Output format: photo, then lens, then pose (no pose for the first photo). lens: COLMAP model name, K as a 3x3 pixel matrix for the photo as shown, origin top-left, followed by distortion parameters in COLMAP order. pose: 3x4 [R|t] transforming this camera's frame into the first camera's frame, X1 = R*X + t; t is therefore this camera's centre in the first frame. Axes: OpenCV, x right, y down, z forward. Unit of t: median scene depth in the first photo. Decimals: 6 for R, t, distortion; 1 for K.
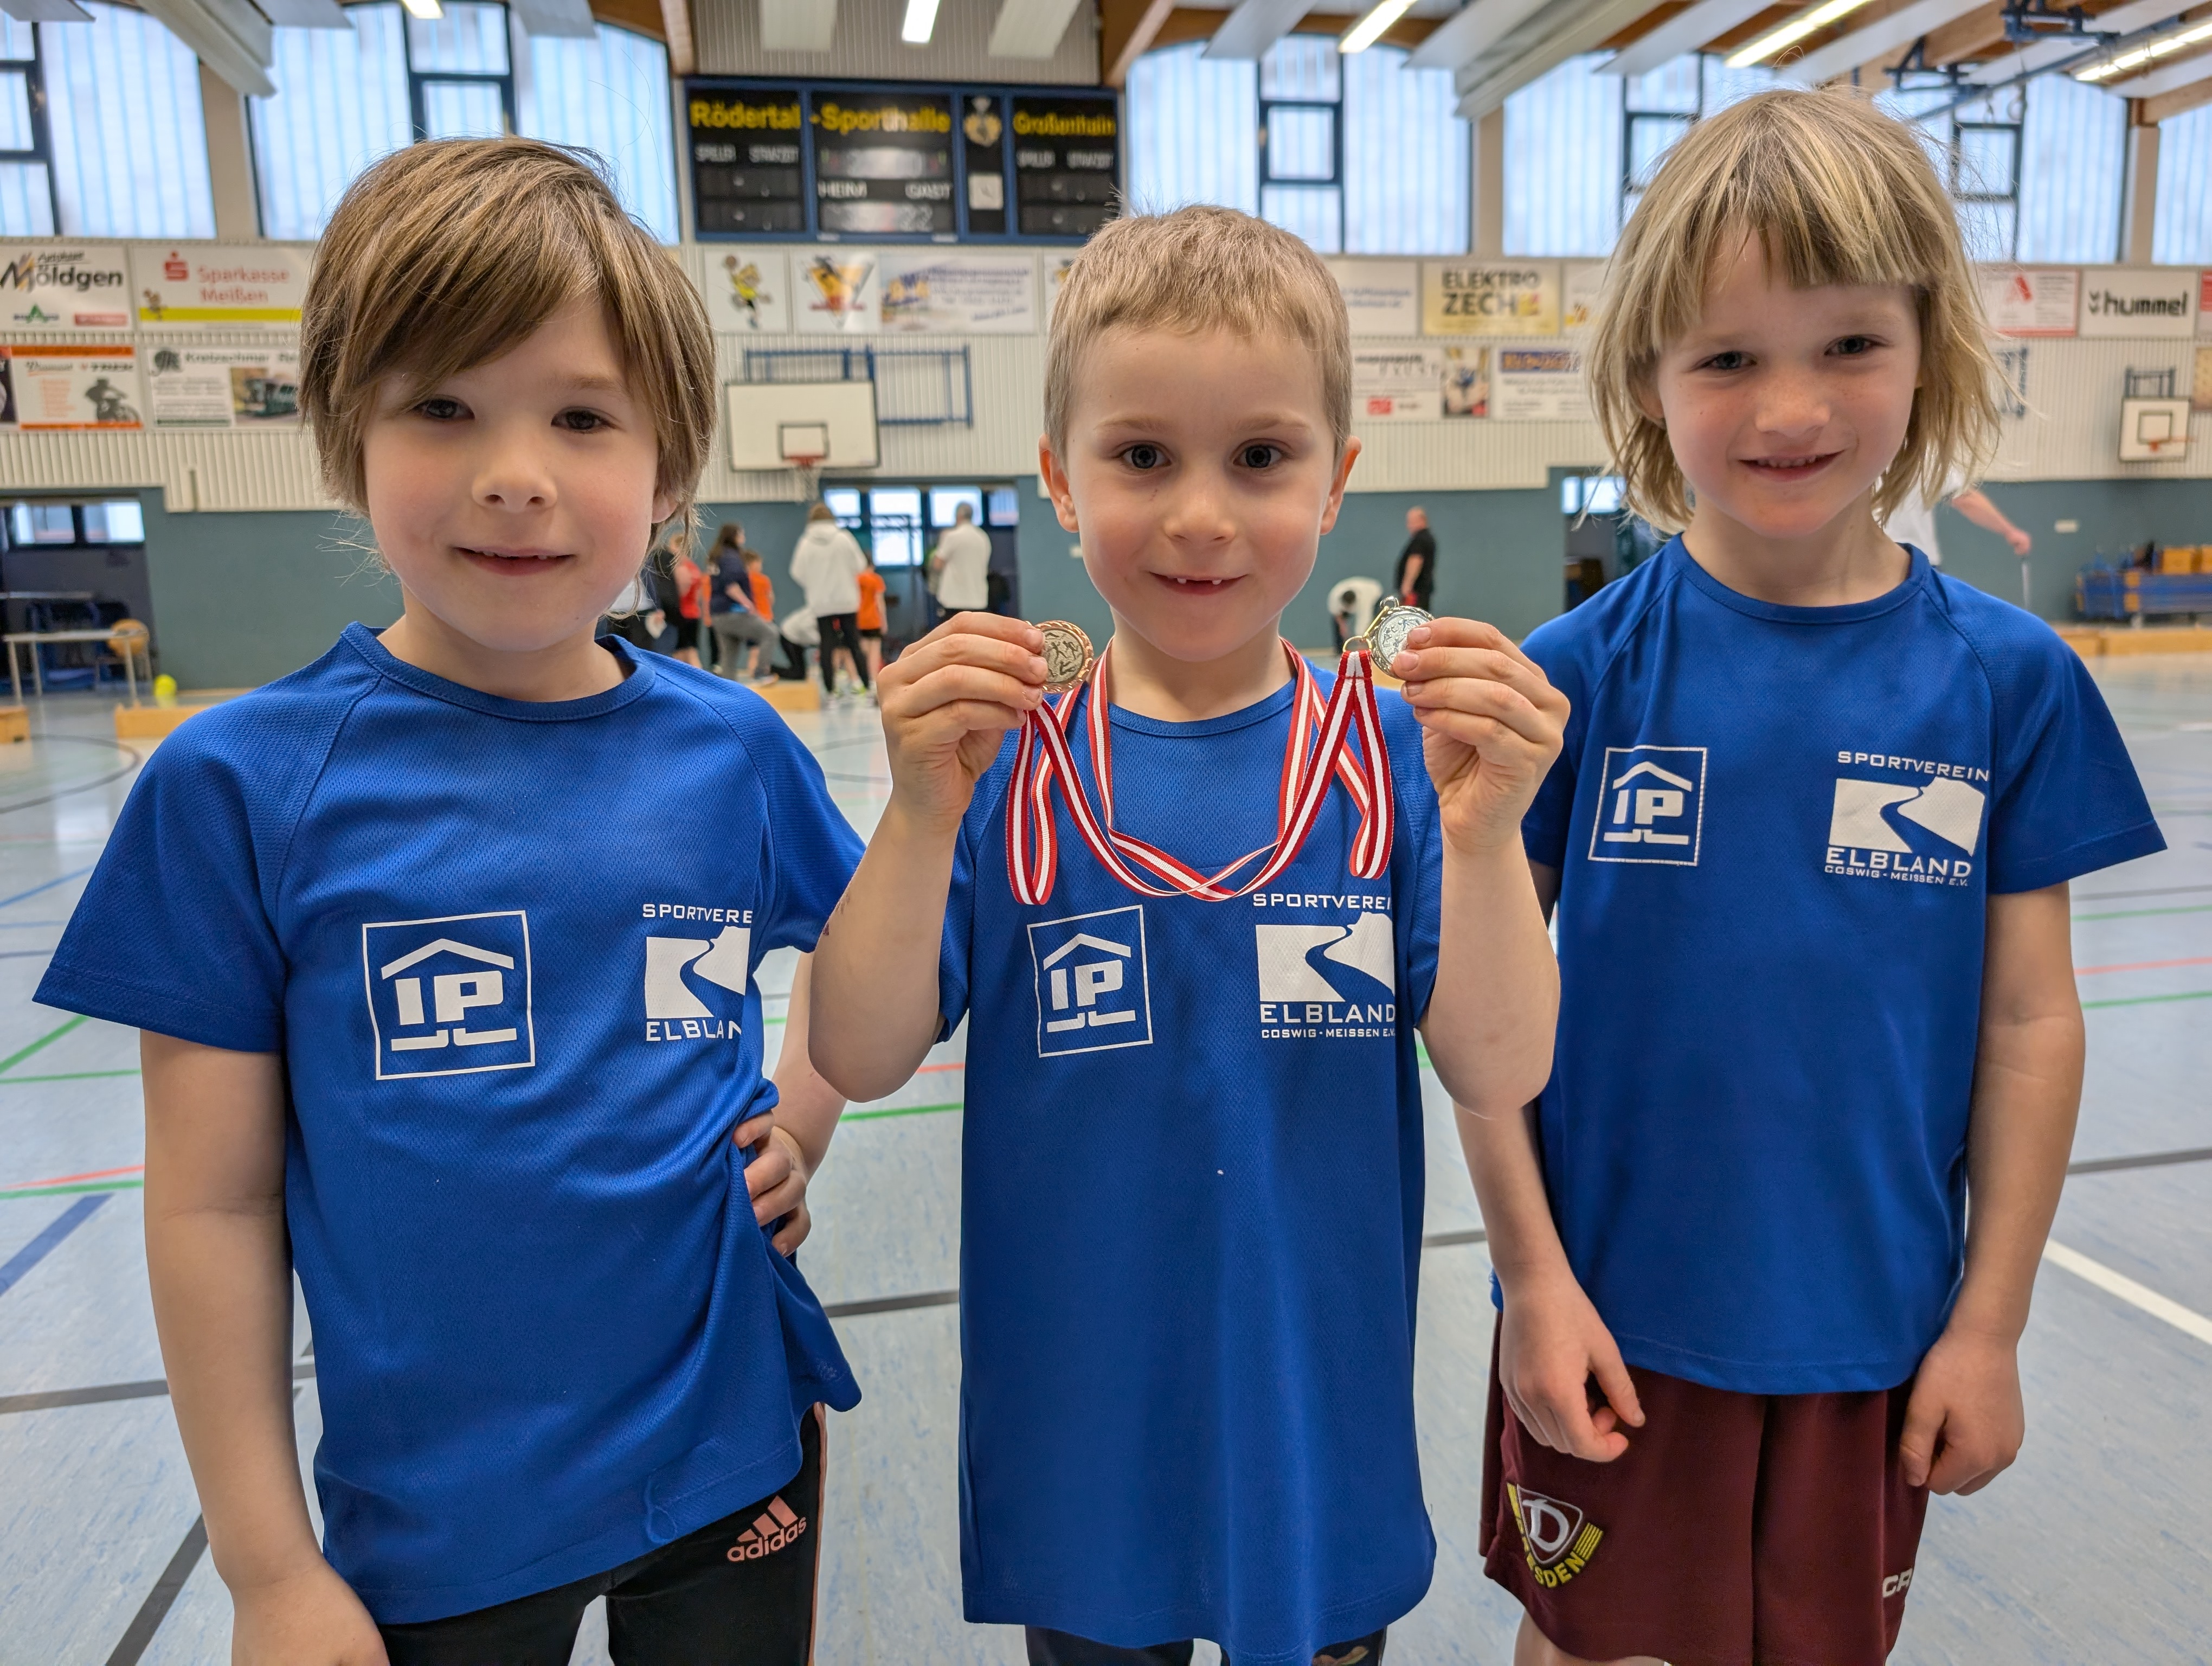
lens RADIAL K [[1663.6, 0, 1106.0], [0, 1663.6, 833.0], [0, 0, 1]] dist [-0.000836, 0.005122]
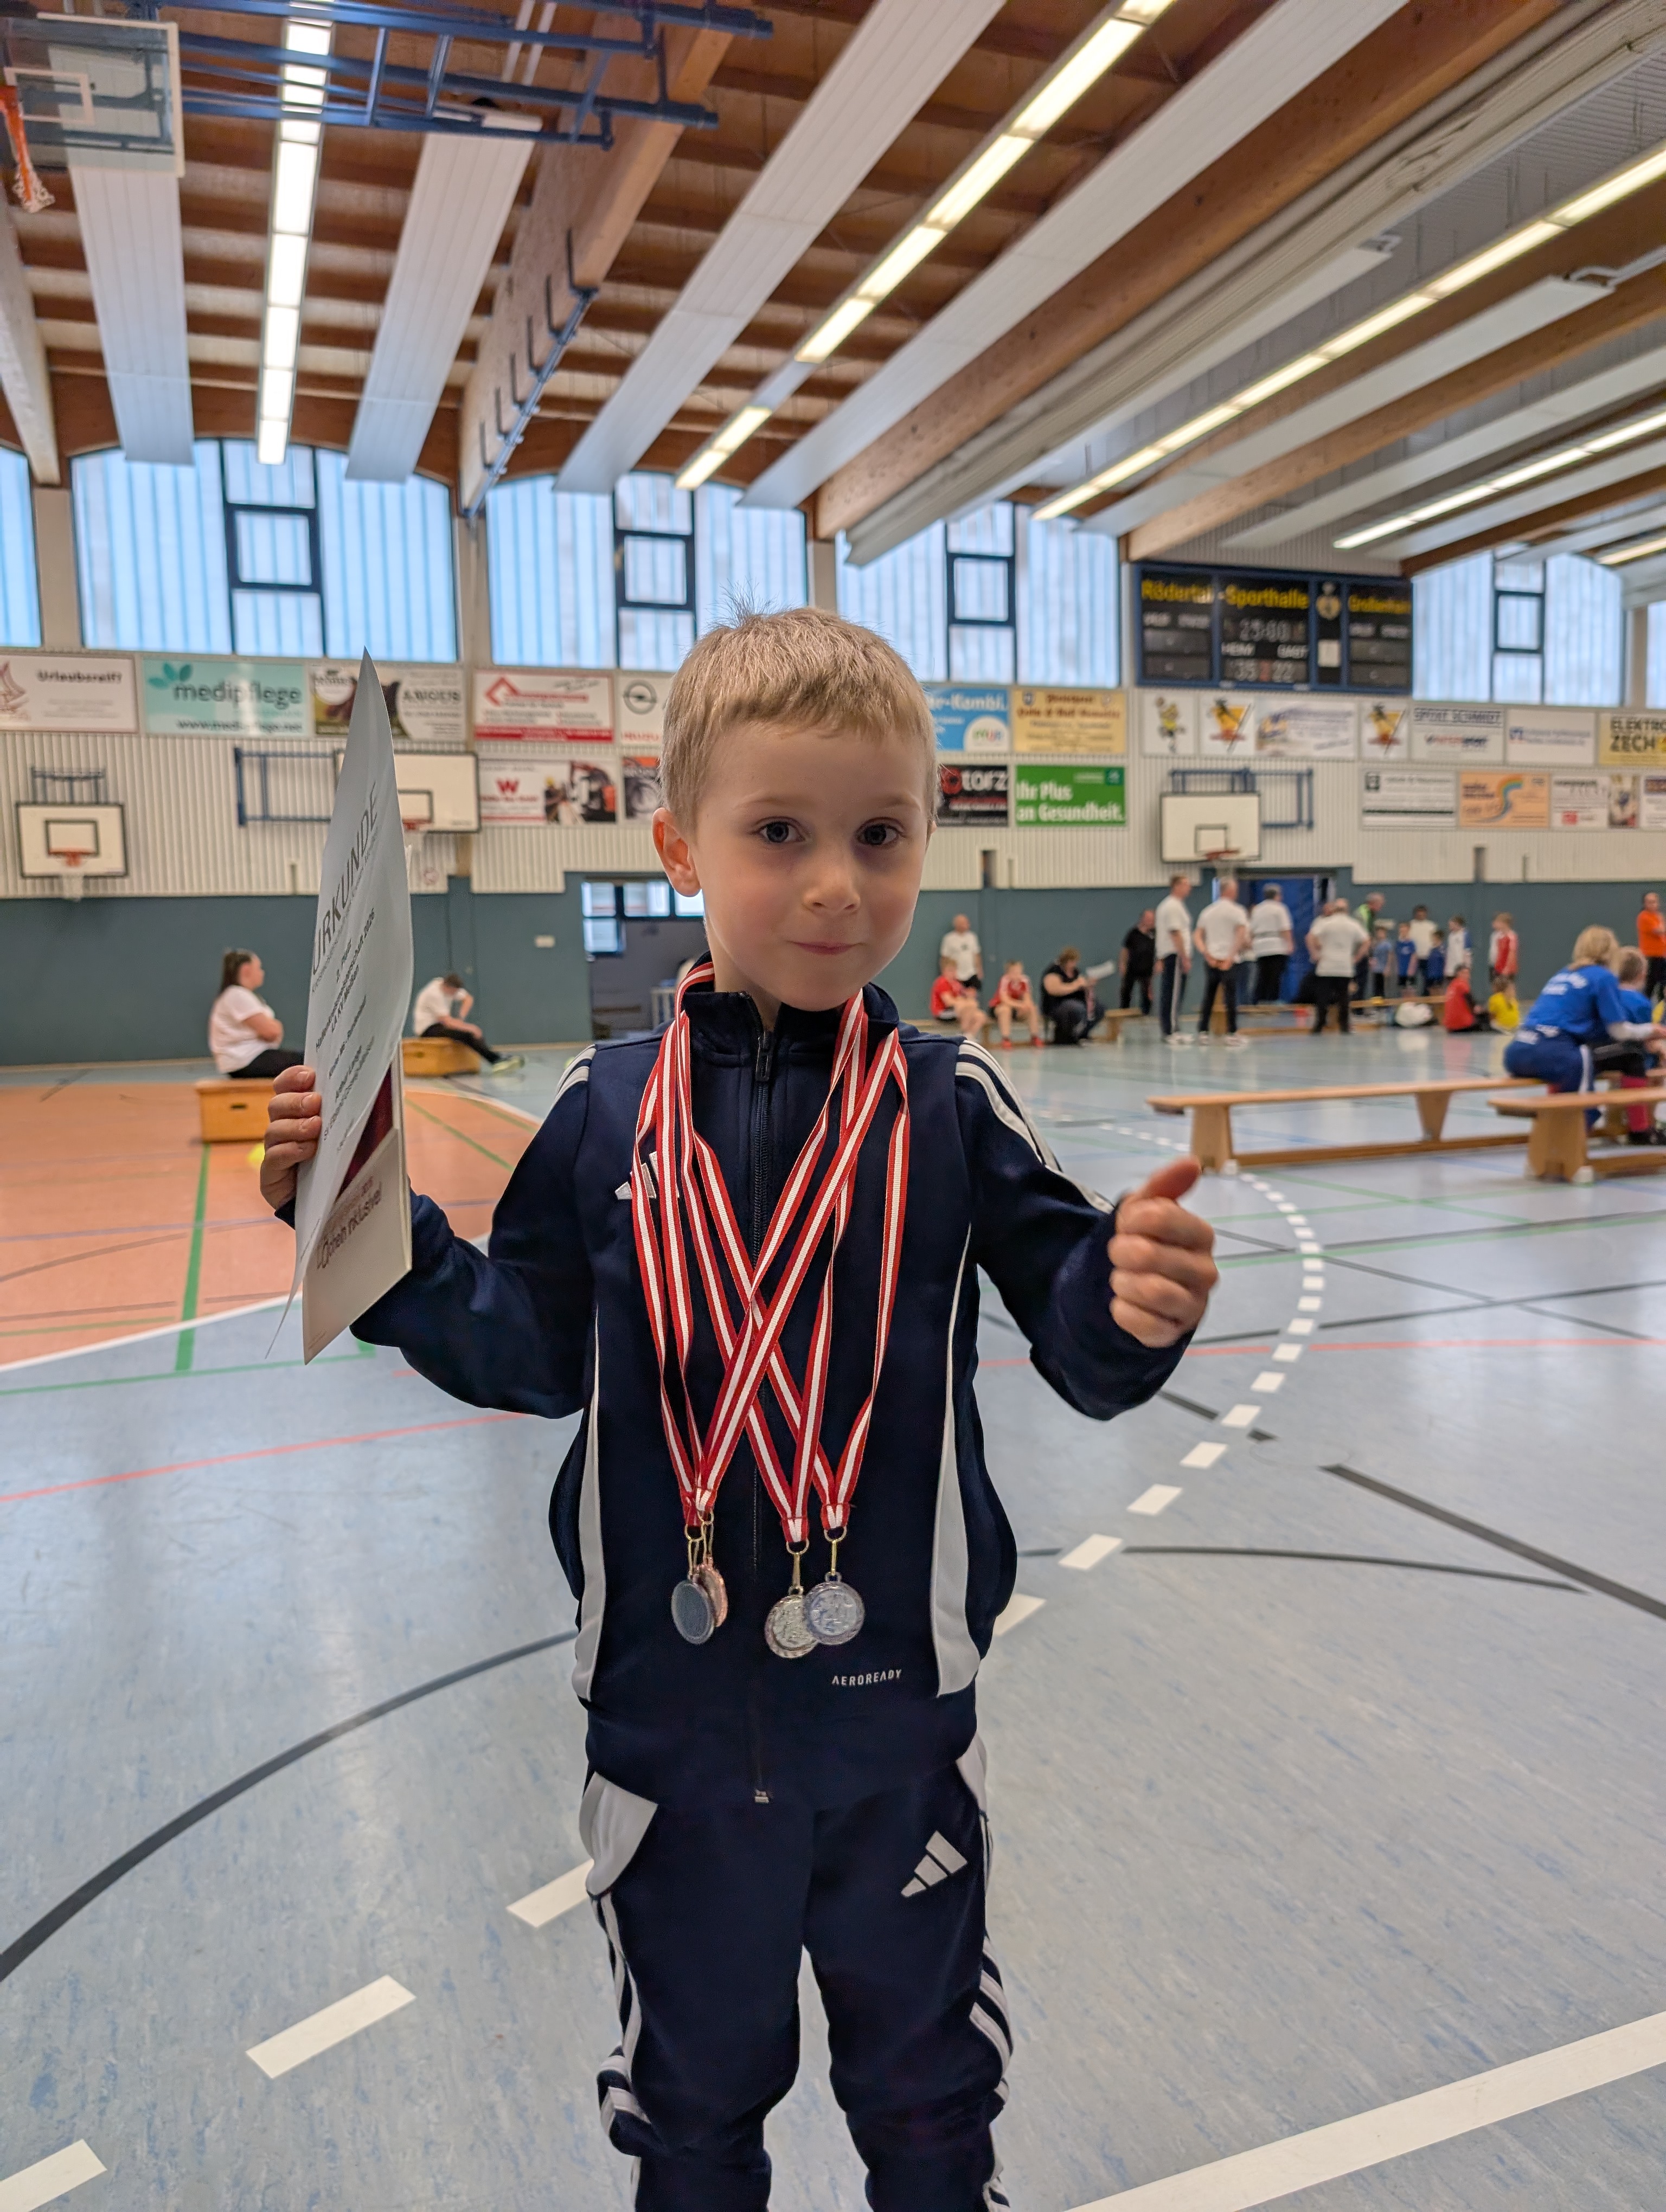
lens RADIAL K [[1587.5, 0, 833.0], [0, 1587.5, 1106.0], [0, 0, 1]] dist [0.007249, -0.000721]
pose [[0.988196, -0.014863, 0.152475, -0.652385], [0.025707, 0.997257, -0.069402, 0.047362], [-0.151025, 0.072502, 0.985868, -0.150140]]
